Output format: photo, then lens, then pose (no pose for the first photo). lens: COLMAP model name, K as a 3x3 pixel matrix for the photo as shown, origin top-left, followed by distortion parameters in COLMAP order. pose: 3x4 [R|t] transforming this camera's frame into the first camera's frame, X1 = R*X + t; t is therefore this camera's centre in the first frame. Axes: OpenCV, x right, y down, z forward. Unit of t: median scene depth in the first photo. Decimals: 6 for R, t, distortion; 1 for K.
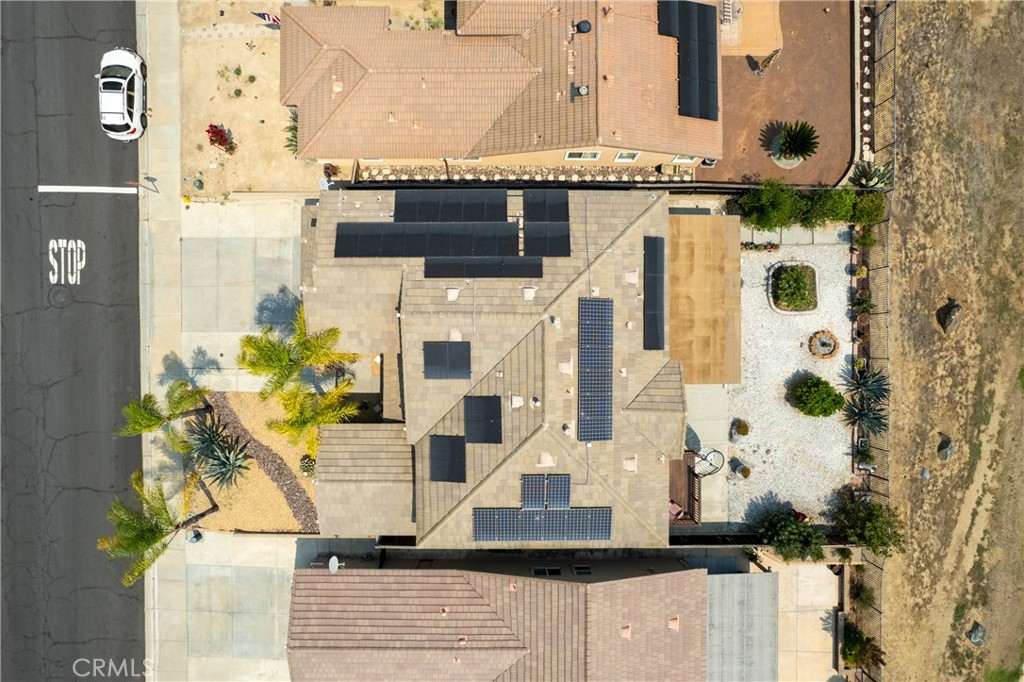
lens RADIAL K [[655.3, 0, 512.1], [0, 655.3, 347.9], [0, 0, 1]] dist [-0.083708, 0.082386]
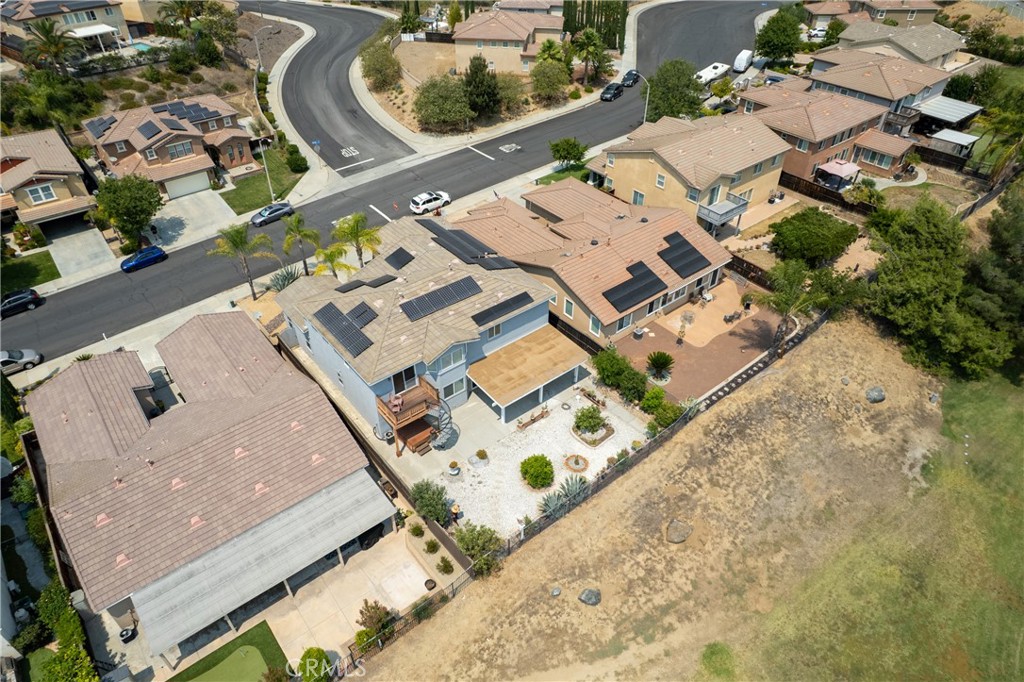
lens RADIAL K [[655.3, 0, 512.1], [0, 655.3, 347.9], [0, 0, 1]] dist [-0.083708, 0.082386]
pose [[0.630378, 0.482661, -0.607998, 1.044110], [-0.776170, 0.405586, -0.482764, 0.594733], [0.013584, 0.776233, 0.630299, 0.045035]]
